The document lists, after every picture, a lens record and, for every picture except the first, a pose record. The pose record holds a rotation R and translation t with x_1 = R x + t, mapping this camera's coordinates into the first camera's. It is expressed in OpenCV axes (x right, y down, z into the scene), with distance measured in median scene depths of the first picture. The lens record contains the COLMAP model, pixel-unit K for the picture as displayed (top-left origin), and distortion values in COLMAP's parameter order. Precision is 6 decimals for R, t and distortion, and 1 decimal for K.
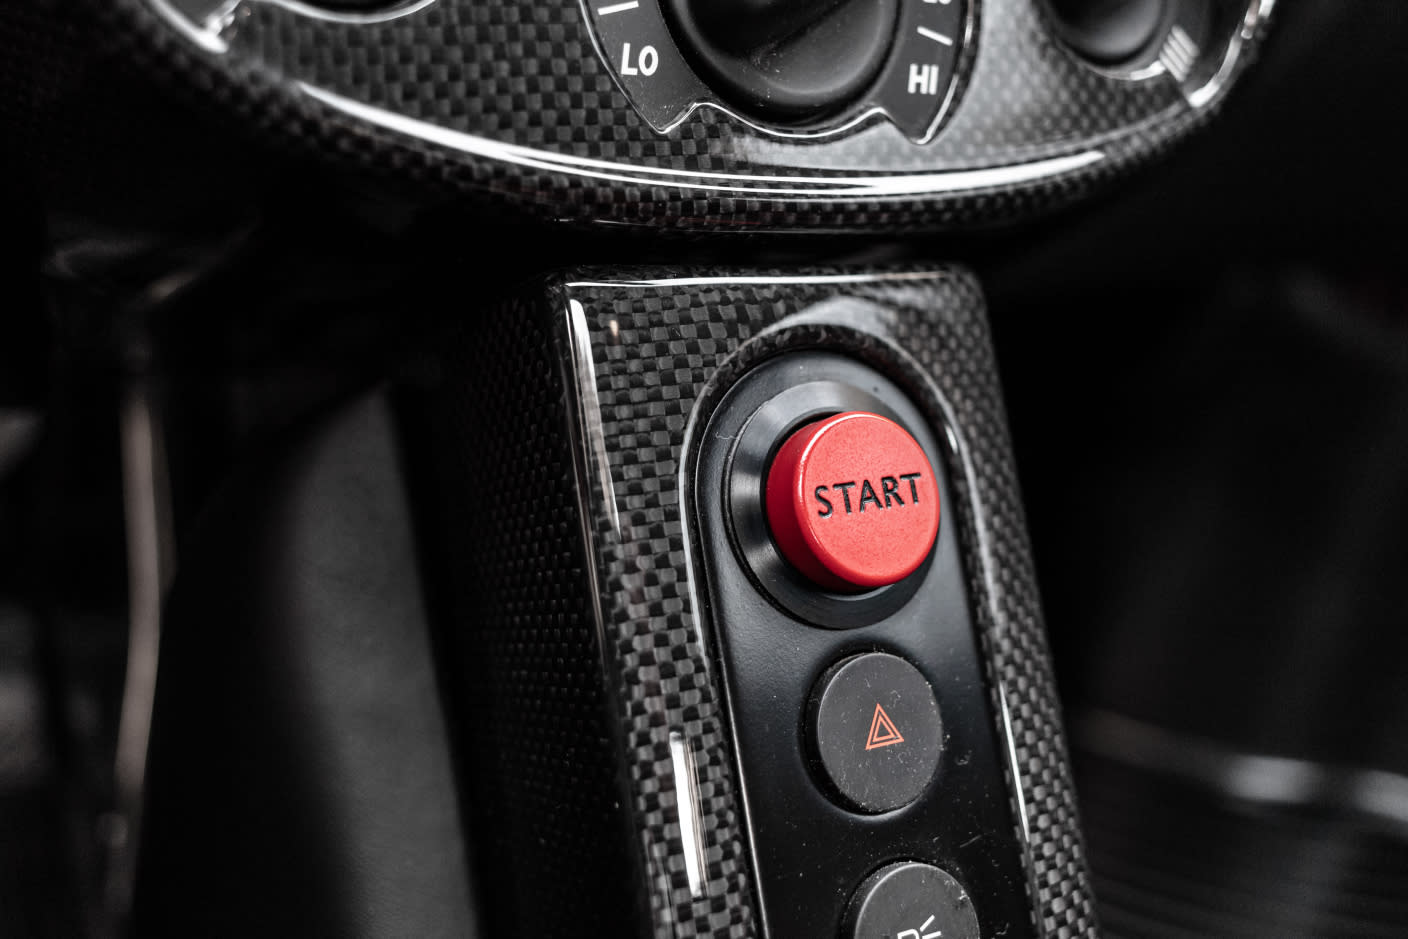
lens RADIAL K [[942.8, 0, 714.0], [0, 942.8, 460.8], [0, 0, 1]] dist [0.000132, -0.000249]
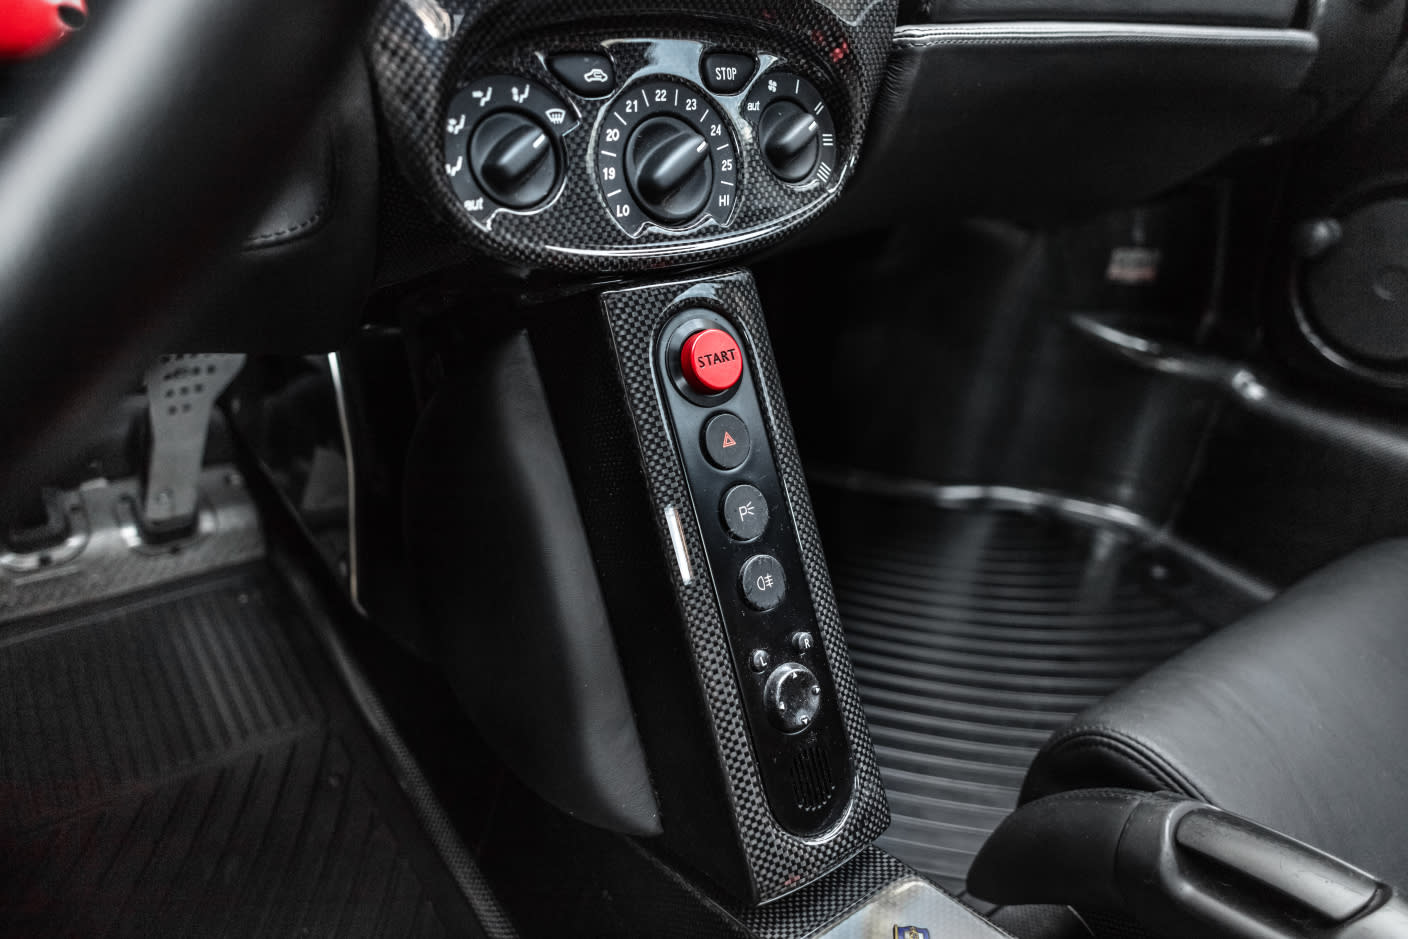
lens RADIAL K [[942.8, 0, 714.0], [0, 942.8, 460.8], [0, 0, 1]] dist [0.000132, -0.000249]
pose [[0.986434, -0.103368, 0.127530, -0.234024], [0.083516, 0.984810, 0.152231, -0.091723], [-0.141329, -0.139515, 0.980083, -1.793925]]
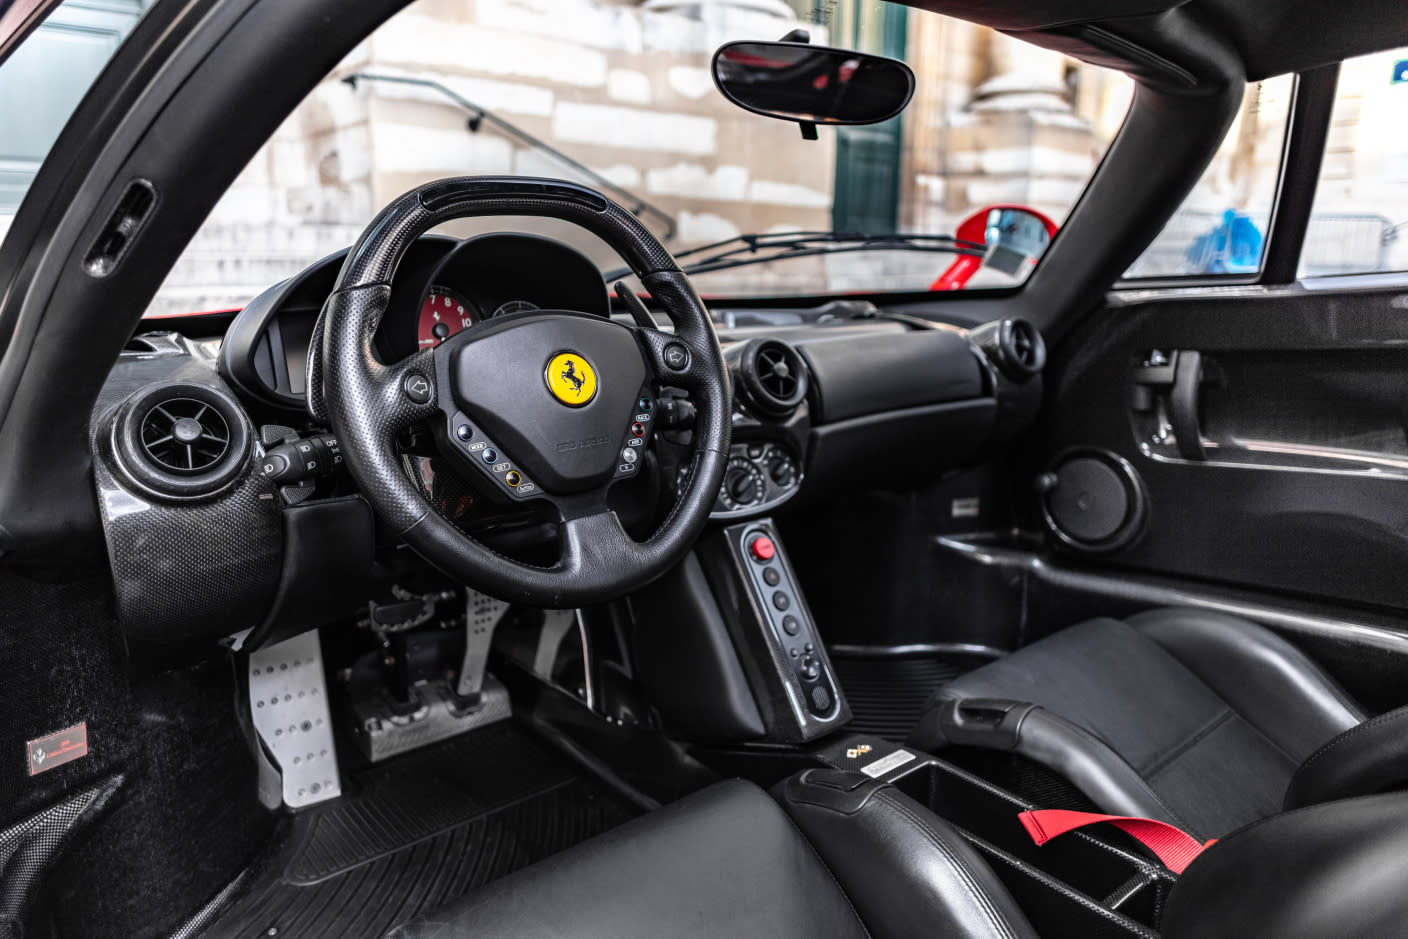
lens RADIAL K [[942.8, 0, 714.0], [0, 942.8, 460.8], [0, 0, 1]] dist [0.000132, -0.000249]
pose [[0.966895, -0.165531, 0.194201, -1.677880], [0.197300, 0.967596, -0.157577, 0.494891], [-0.161824, 0.190676, 0.968223, -6.784146]]
